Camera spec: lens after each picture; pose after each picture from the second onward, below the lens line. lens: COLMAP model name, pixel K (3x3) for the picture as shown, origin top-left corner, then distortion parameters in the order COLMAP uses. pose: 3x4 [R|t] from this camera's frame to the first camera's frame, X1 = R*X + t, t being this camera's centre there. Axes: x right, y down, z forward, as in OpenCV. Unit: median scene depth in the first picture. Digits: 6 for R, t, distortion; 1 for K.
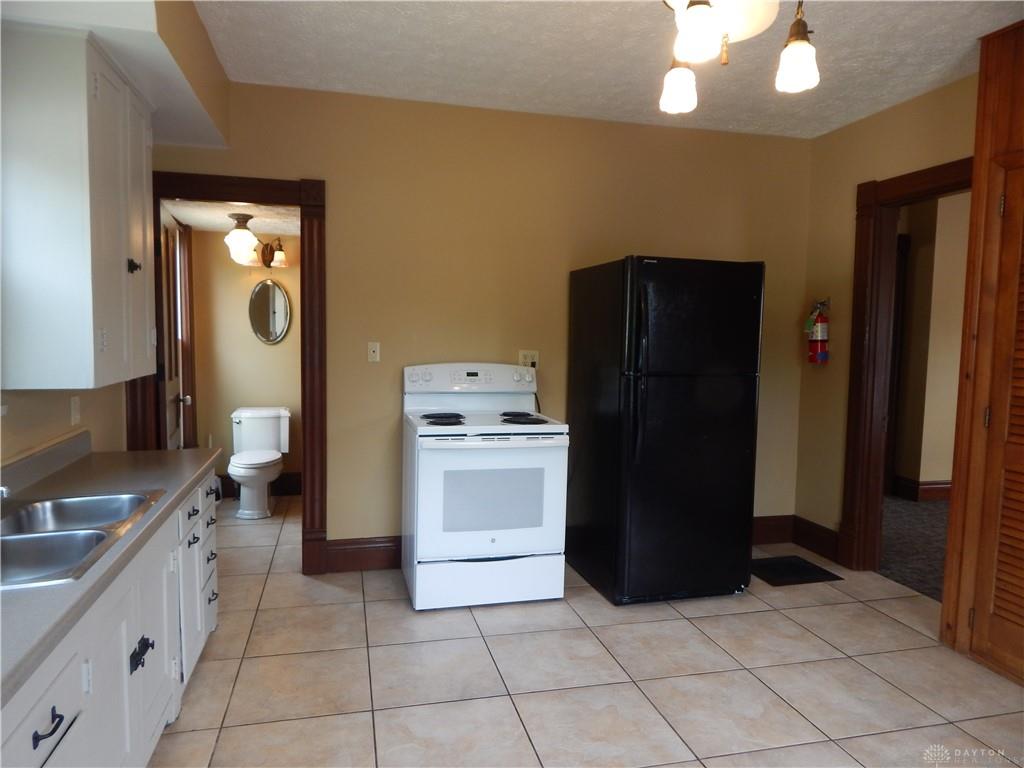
lens RADIAL K [[683.8, 0, 514.6], [0, 683.8, 381.9], [0, 0, 1]] dist [0.006163, -0.006507]
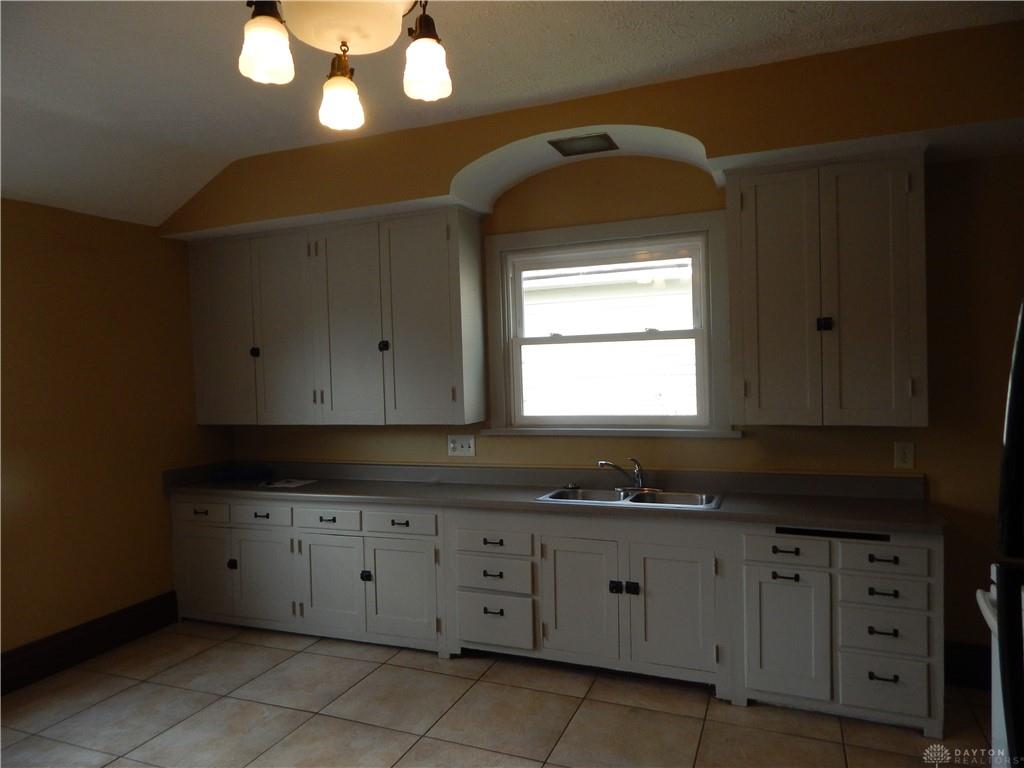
lens RADIAL K [[683.8, 0, 506.6], [0, 683.8, 386.1], [0, 0, 1]] dist [0.006163, -0.006507]
pose [[-0.622394, 0.016599, -0.782528, 0.474365], [-0.046268, 0.997247, 0.057953, -0.081753], [0.781335, 0.072275, -0.619912, 0.966048]]
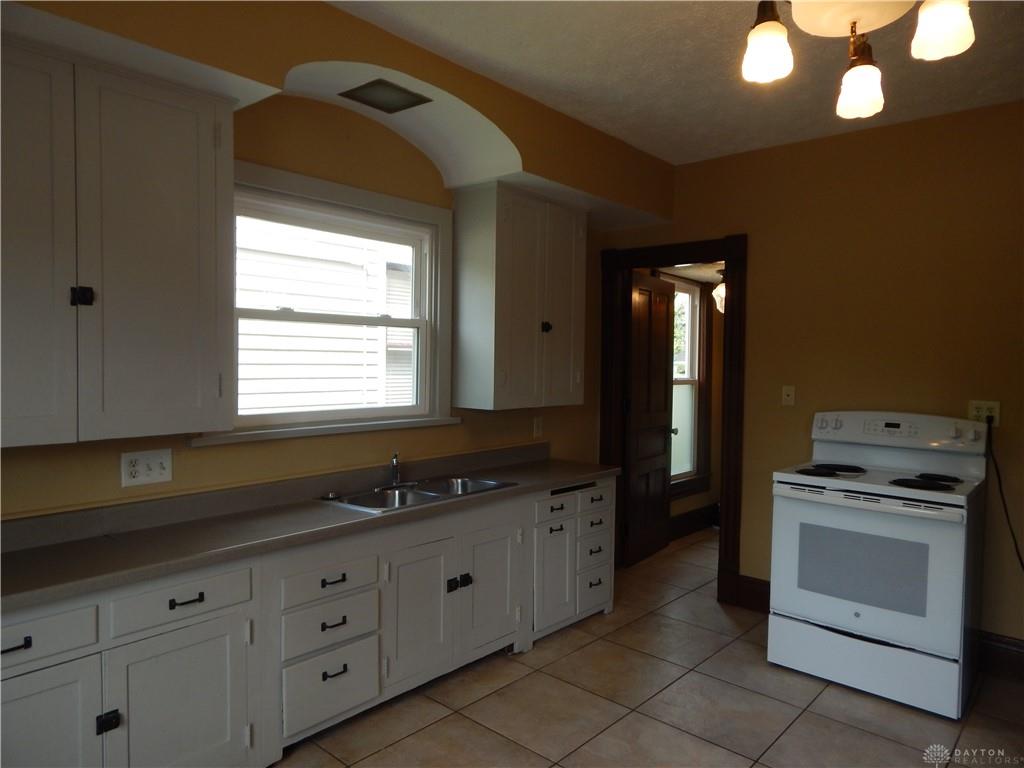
lens RADIAL K [[683.8, 0, 507.6], [0, 683.8, 388.2], [0, 0, 1]] dist [0.006163, -0.006507]
pose [[0.544457, 0.022873, -0.838477, 0.438460], [-0.069275, 0.997439, -0.017774, -0.009847], [0.835923, 0.067762, 0.544648, 0.128213]]
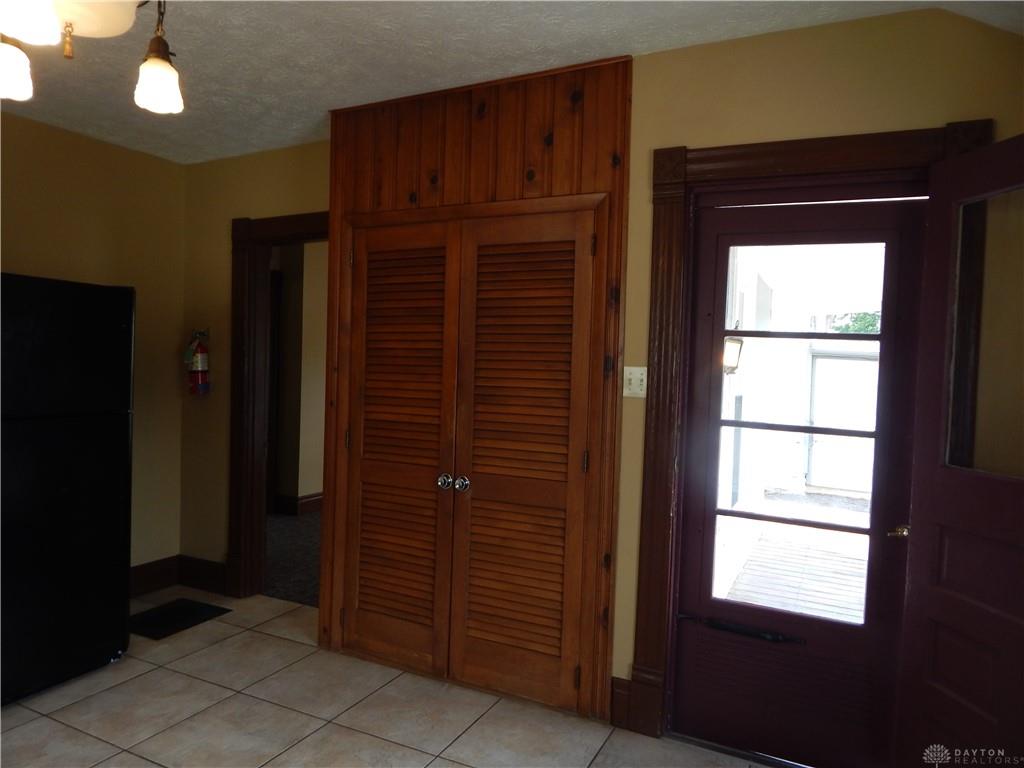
lens RADIAL K [[683.8, 0, 509.9], [0, 683.8, 376.4], [0, 0, 1]] dist [0.006163, -0.006507]
pose [[0.668502, -0.009806, 0.743645, 0.018737], [0.042241, 0.998800, -0.024802, -0.012952], [-0.742509, 0.047992, 0.668114, 0.024257]]
